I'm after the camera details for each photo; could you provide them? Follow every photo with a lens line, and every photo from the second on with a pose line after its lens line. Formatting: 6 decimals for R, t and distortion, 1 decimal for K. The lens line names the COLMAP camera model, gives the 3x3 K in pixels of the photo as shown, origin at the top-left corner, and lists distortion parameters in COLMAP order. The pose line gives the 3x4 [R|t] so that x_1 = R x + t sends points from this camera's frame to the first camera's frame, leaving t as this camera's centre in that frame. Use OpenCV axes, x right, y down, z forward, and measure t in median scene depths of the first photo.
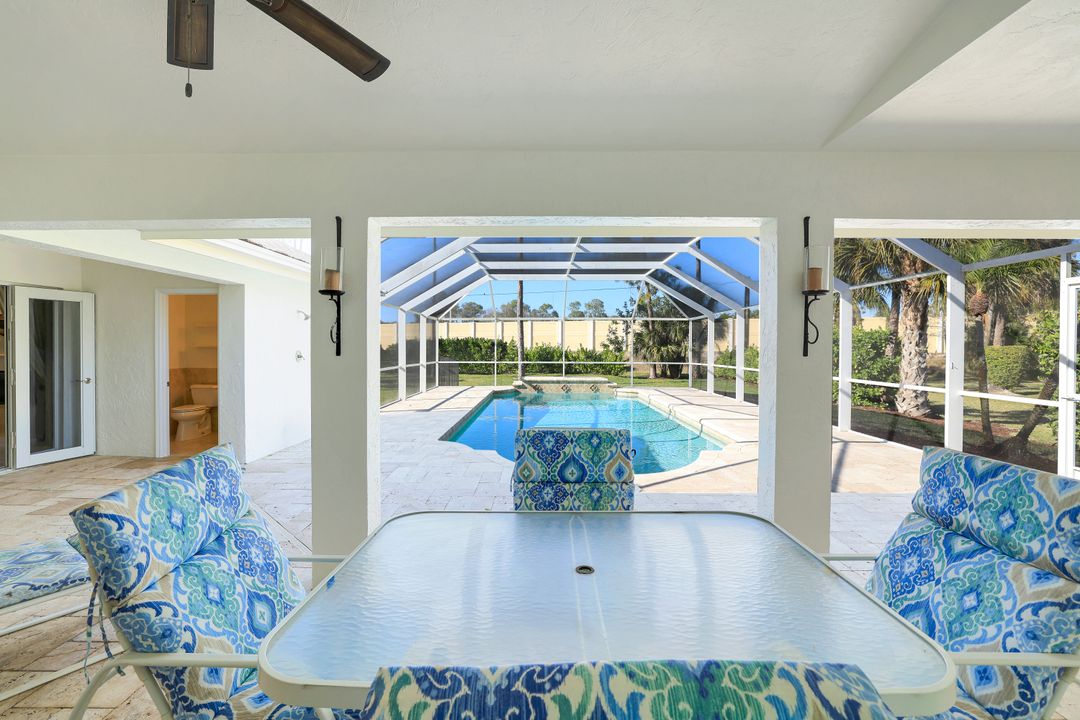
lens RADIAL K [[481.0, 0, 540.8], [0, 481.0, 354.2], [0, 0, 1]] dist [-0.023581, 0.005395]
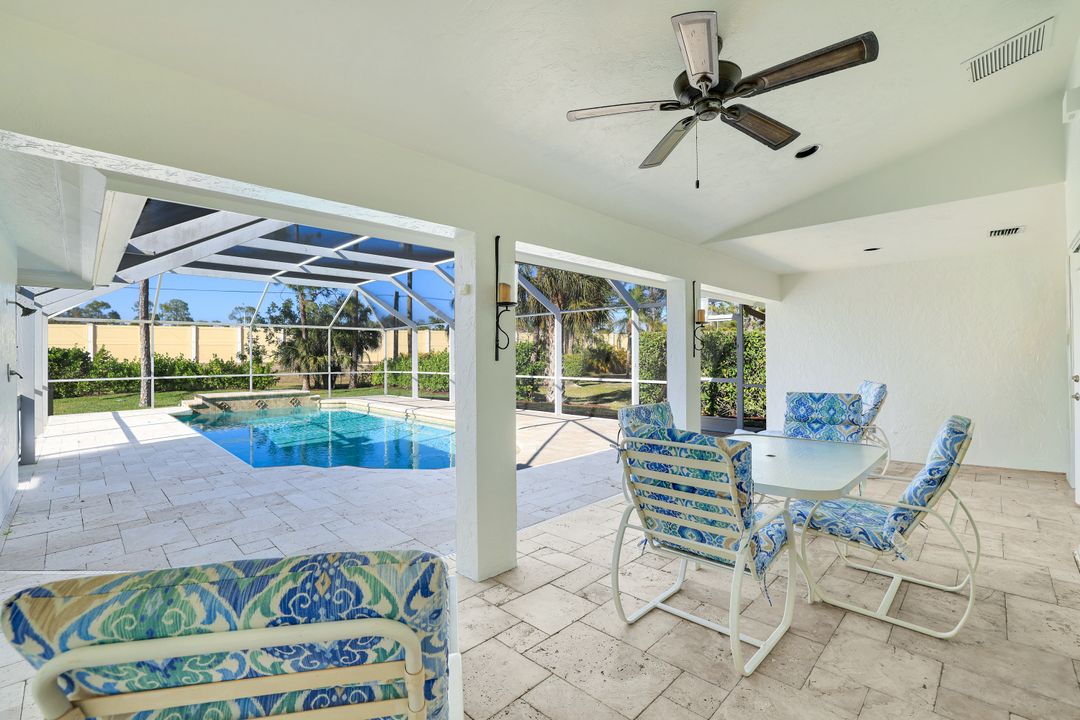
lens RADIAL K [[481.0, 0, 542.1], [0, 481.0, 358.4], [0, 0, 1]] dist [-0.023581, 0.005395]
pose [[0.706064, -0.011337, 0.708057, -0.132990], [0.019787, 0.999797, -0.003722, 0.000368], [-0.707871, 0.016638, 0.706146, 0.011859]]
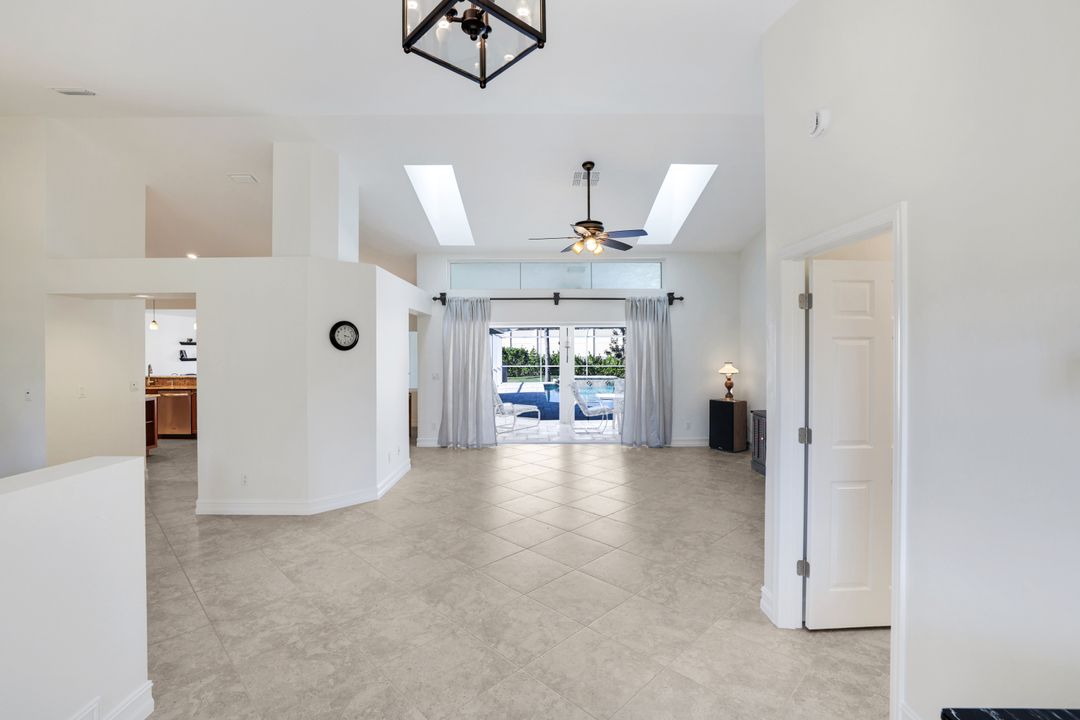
lens RADIAL K [[481.0, 0, 538.4], [0, 481.0, 355.5], [0, 0, 1]] dist [-0.023581, 0.005395]
pose [[0.999956, -0.004773, 0.008138, -0.077238], [0.004845, 0.999949, -0.008894, -0.001184], [-0.008095, 0.008933, 0.999927, -0.324280]]
